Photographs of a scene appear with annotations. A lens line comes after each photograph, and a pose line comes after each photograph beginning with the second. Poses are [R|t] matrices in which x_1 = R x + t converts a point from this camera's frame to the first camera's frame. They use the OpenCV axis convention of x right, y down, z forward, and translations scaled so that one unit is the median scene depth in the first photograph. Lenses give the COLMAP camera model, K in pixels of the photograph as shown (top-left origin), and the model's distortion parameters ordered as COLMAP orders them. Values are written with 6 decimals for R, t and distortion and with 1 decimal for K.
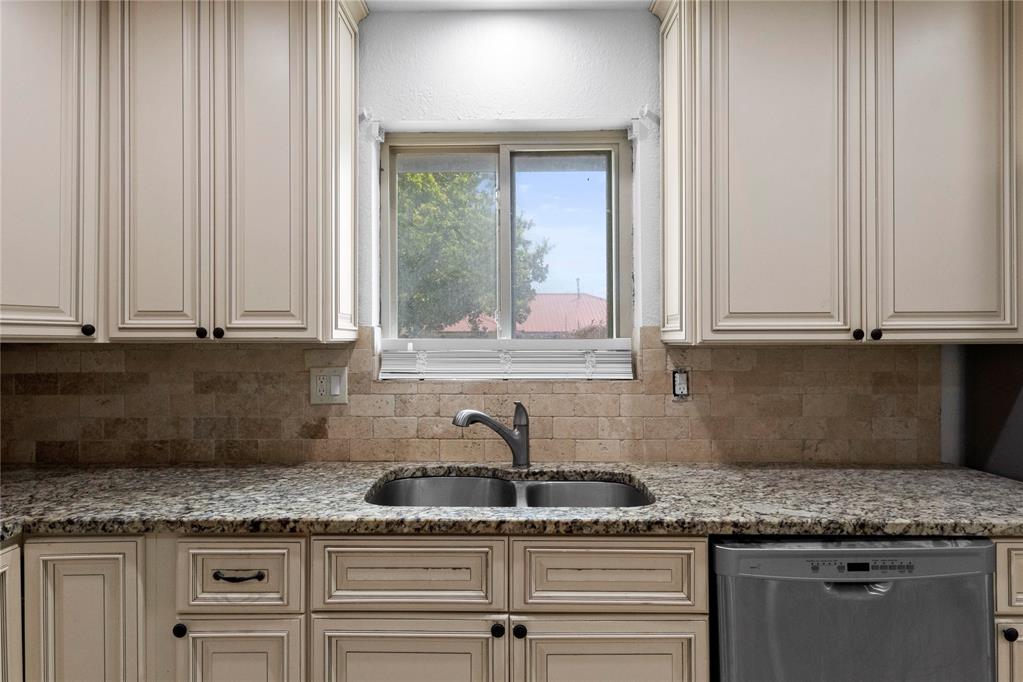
lens RADIAL K [[584.4, 0, 487.0], [0, 584.4, 351.5], [0, 0, 1]] dist [0.005424, 0.001279]
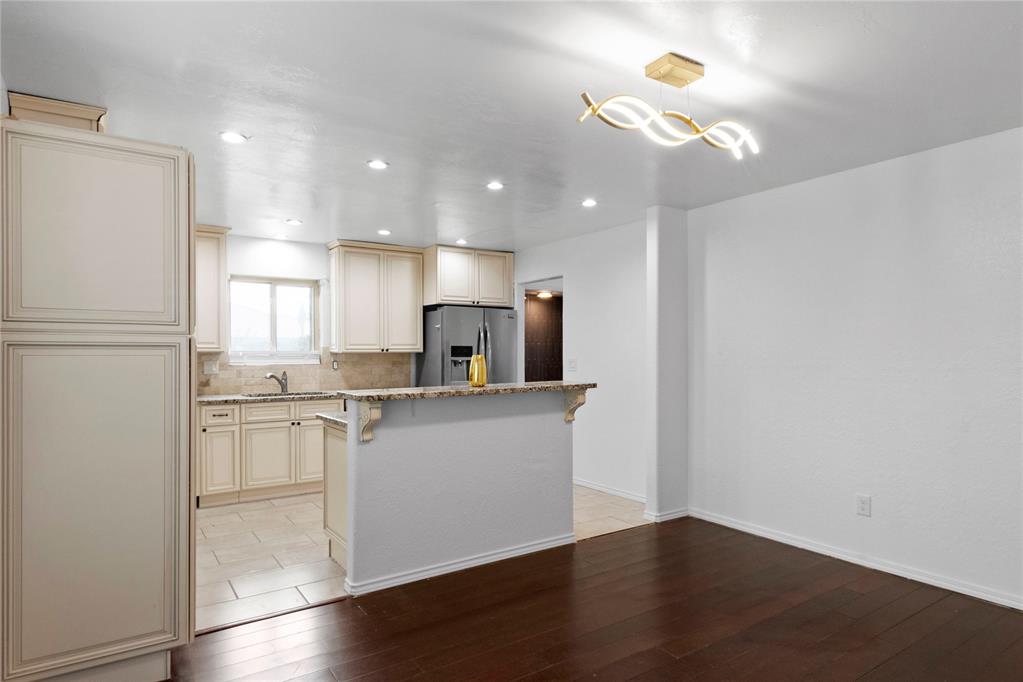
lens RADIAL K [[584.4, 0, 515.2], [0, 584.4, 340.2], [0, 0, 1]] dist [0.005424, 0.001279]
pose [[0.799017, 0.012371, 0.601181, -0.816352], [0.005868, 0.999580, -0.028368, 0.016712], [-0.601279, 0.026194, 0.798609, -2.168873]]
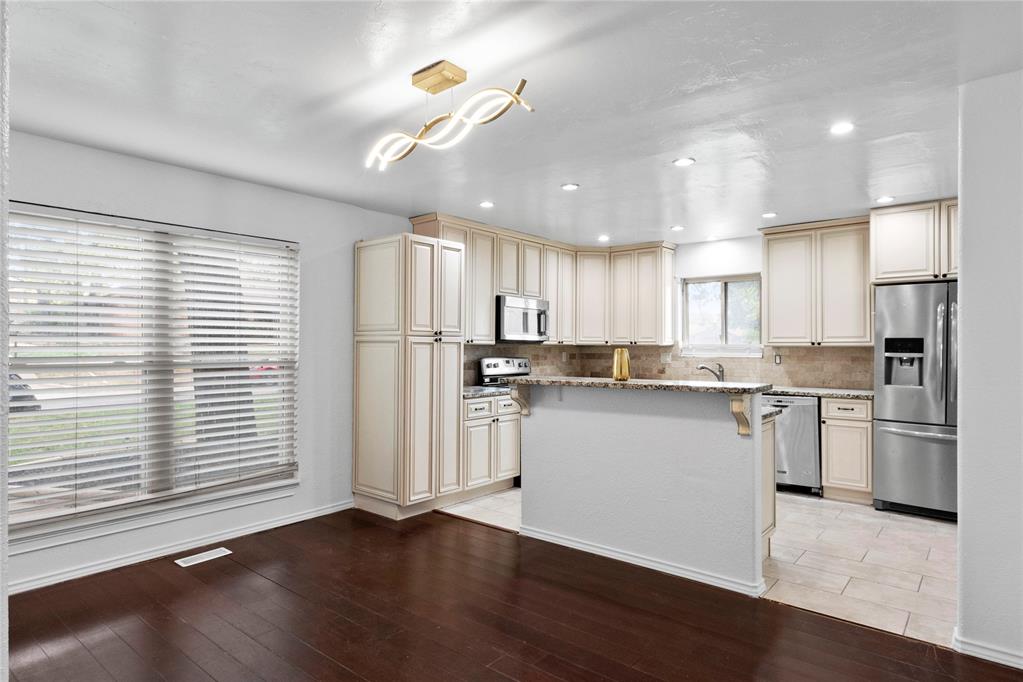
lens RADIAL K [[571.5, 0, 505.8], [0, 571.5, 344.9], [0, 0, 1]] dist [-0.013285, -0.001416]
pose [[0.781660, 0.002985, -0.623697, 1.103659], [-0.009462, 0.999930, -0.007073, 0.014914], [0.623633, 0.011430, 0.781634, -2.238640]]
